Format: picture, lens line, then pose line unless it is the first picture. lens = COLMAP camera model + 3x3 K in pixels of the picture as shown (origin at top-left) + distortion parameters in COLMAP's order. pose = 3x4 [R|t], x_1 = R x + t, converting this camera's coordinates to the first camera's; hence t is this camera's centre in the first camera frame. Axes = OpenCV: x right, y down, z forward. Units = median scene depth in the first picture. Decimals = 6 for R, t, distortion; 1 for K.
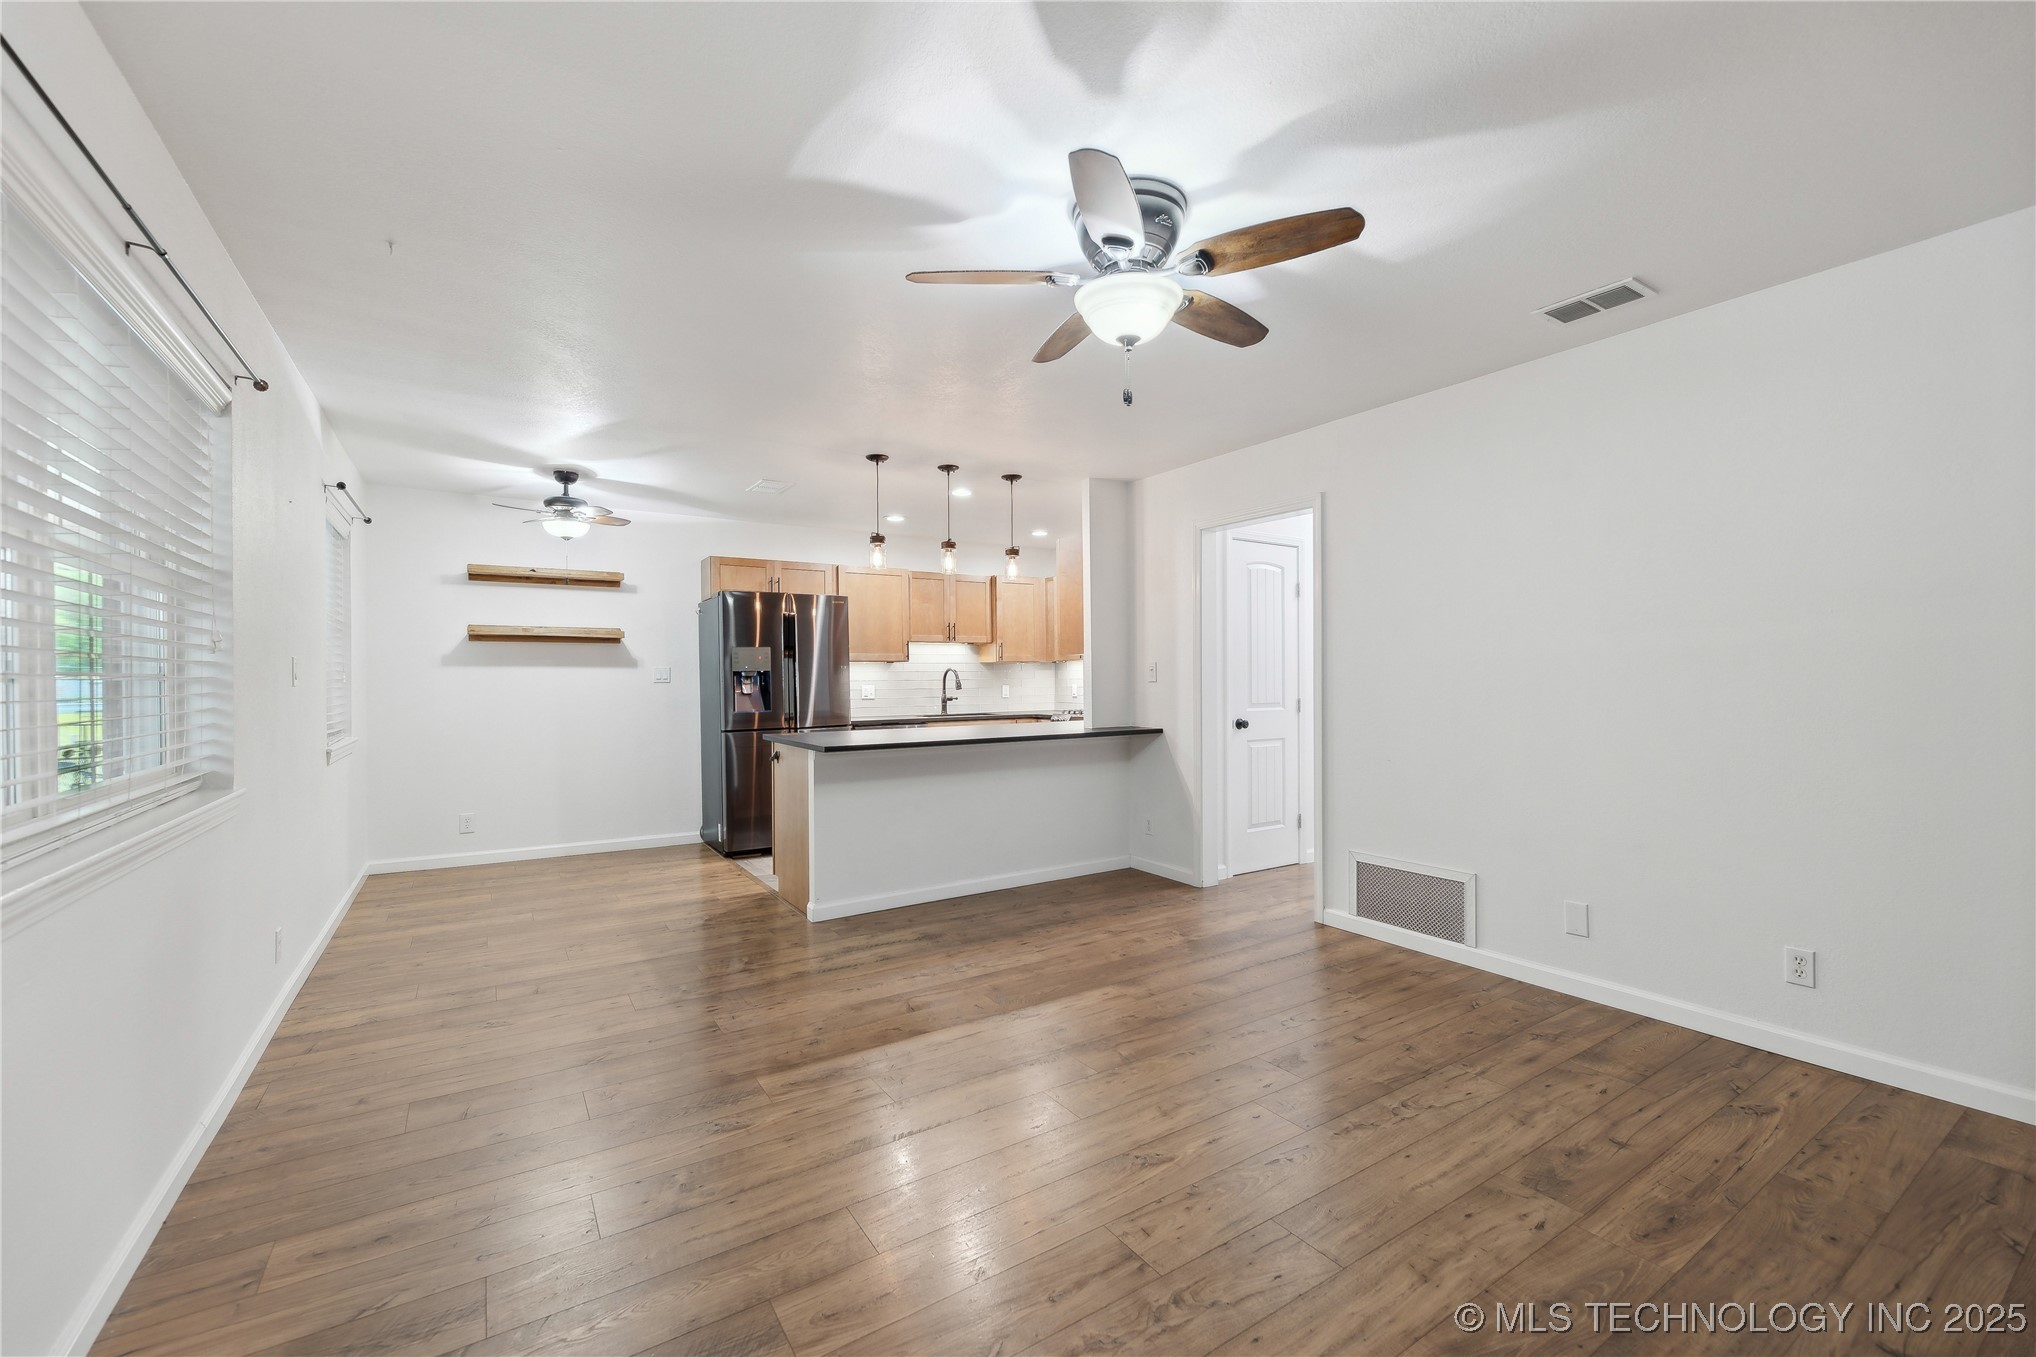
lens RADIAL K [[836.9, 0, 1022.4], [0, 836.9, 673.1], [0, 0, 1]] dist [-0.003603, -0.000199]
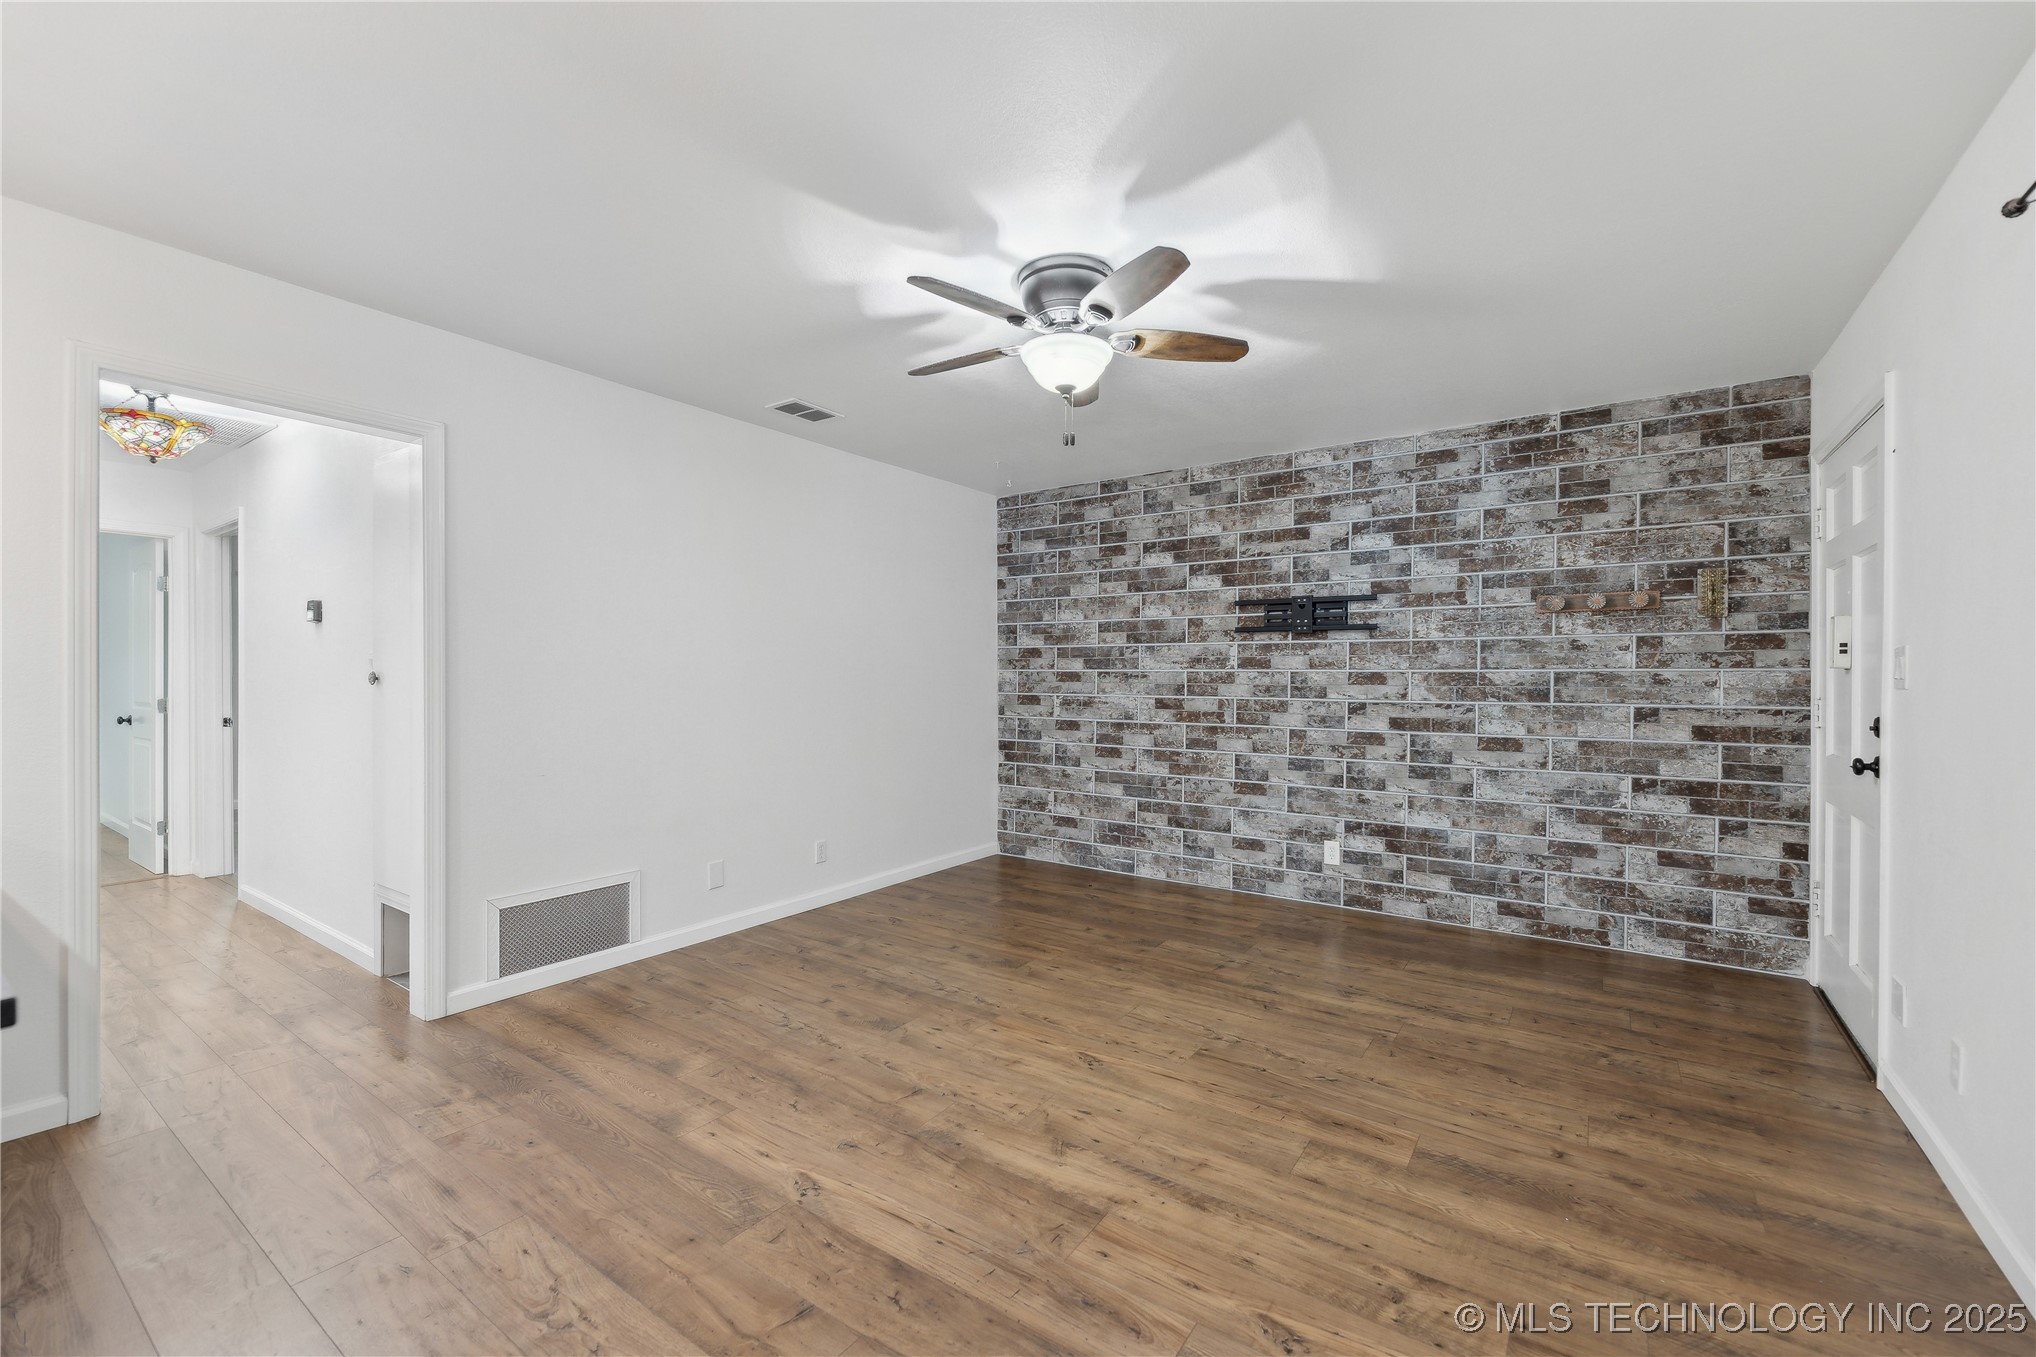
lens RADIAL K [[836.9, 0, 1016.6], [0, 836.9, 679.2], [0, 0, 1]] dist [-0.003603, -0.000199]
pose [[-0.376184, 0.005341, 0.926530, -0.830431], [-0.004430, 0.999962, -0.007563, 0.015275], [-0.926535, -0.006949, -0.376146, 1.341640]]
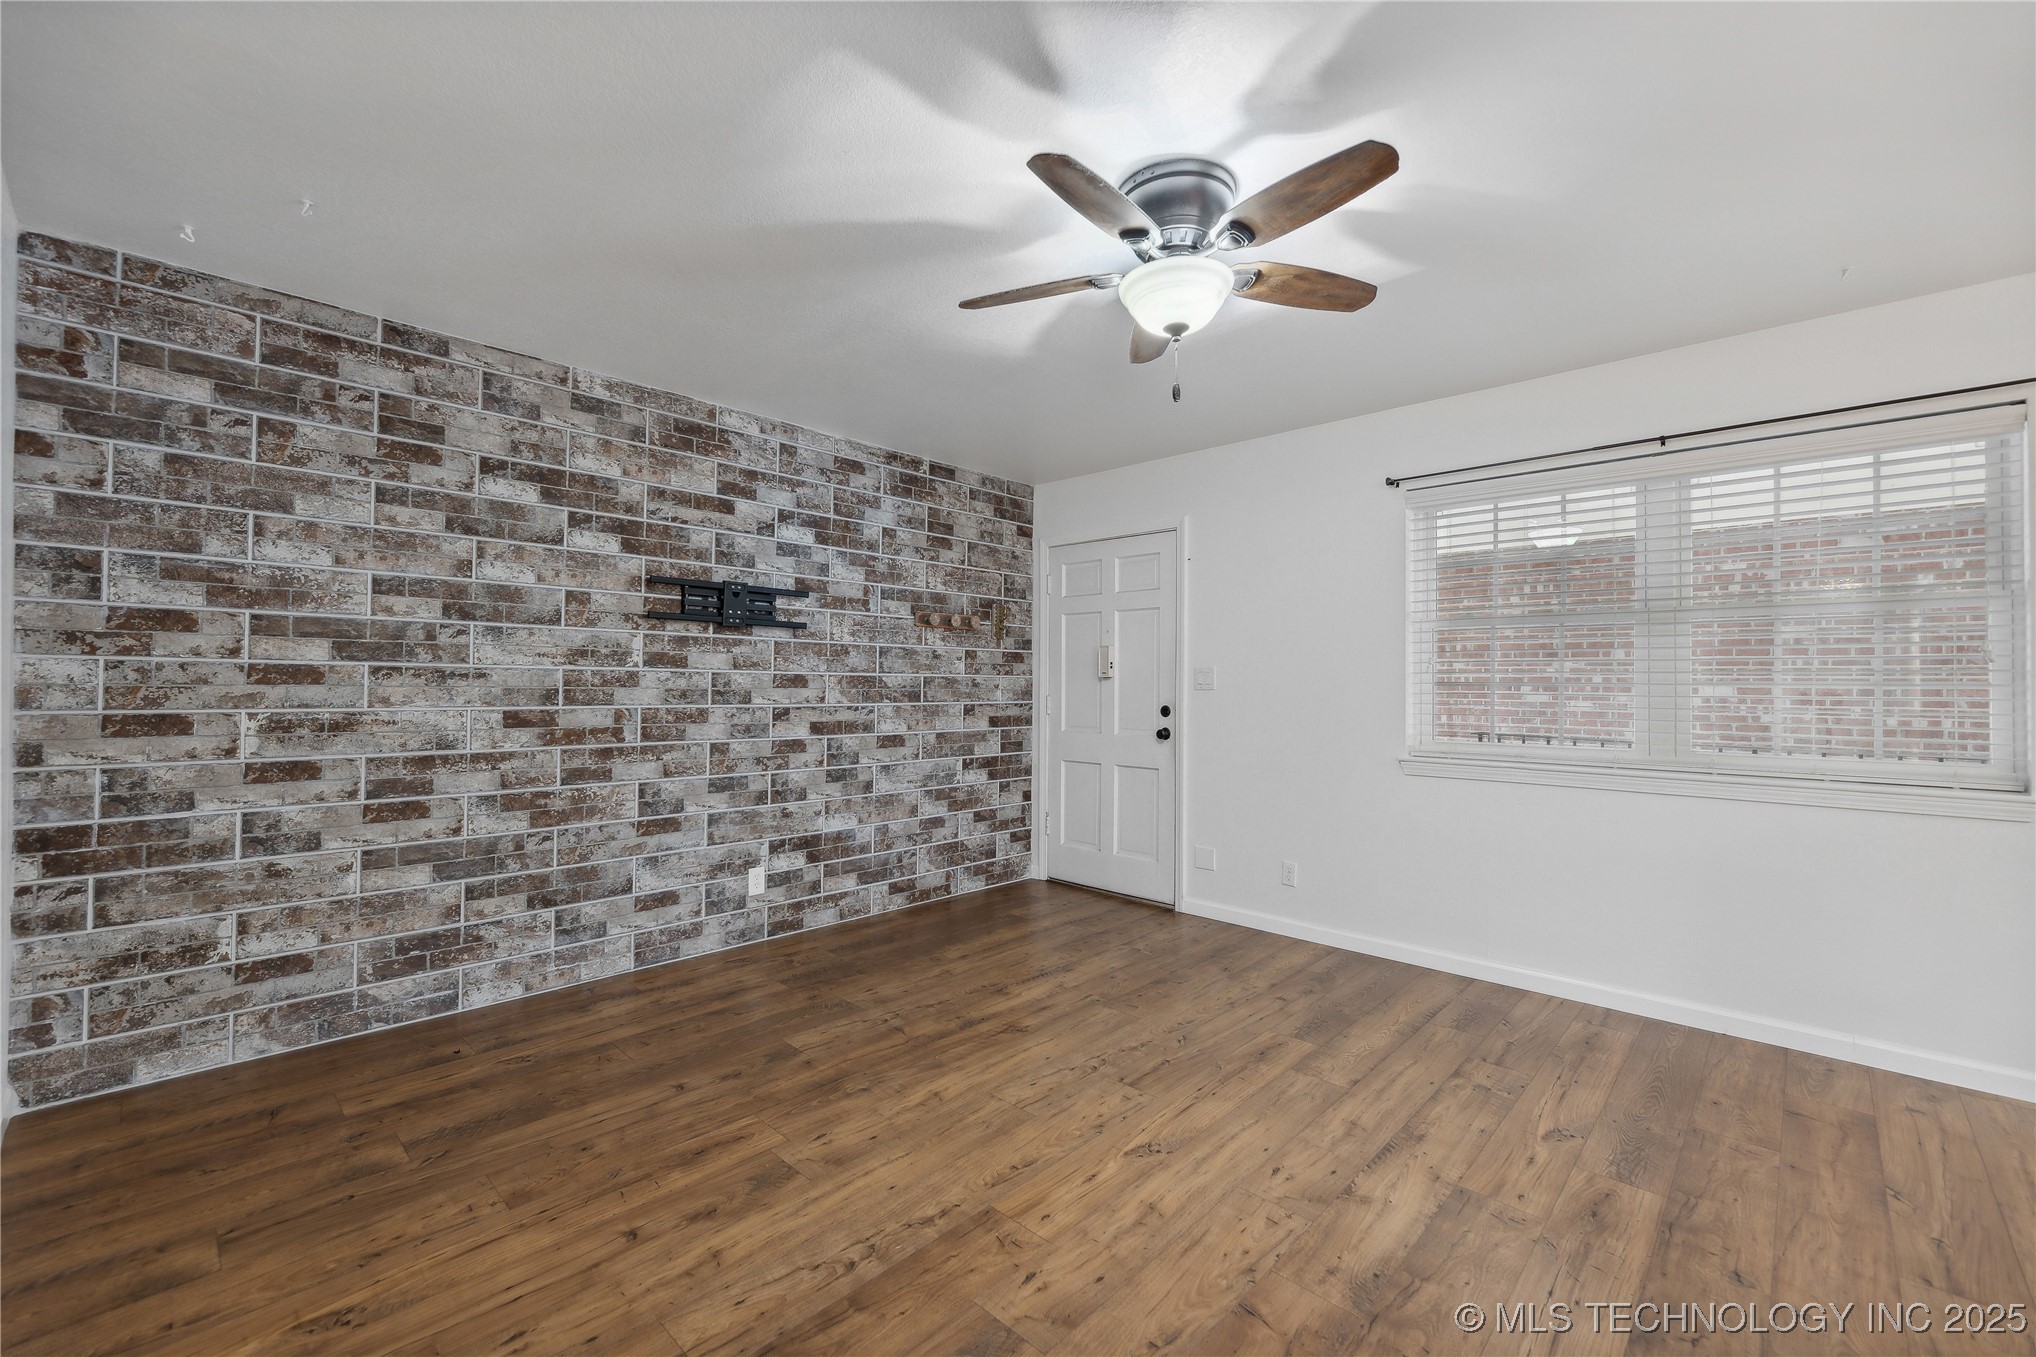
lens RADIAL K [[836.9, 0, 1023.8], [0, 836.9, 670.3], [0, 0, 1]] dist [-0.003603, -0.000199]
pose [[-0.971515, -0.004157, -0.236941, 0.463920], [0.000451, 0.999812, -0.019391, 0.007905], [0.236977, -0.018946, -0.971331, 1.679115]]
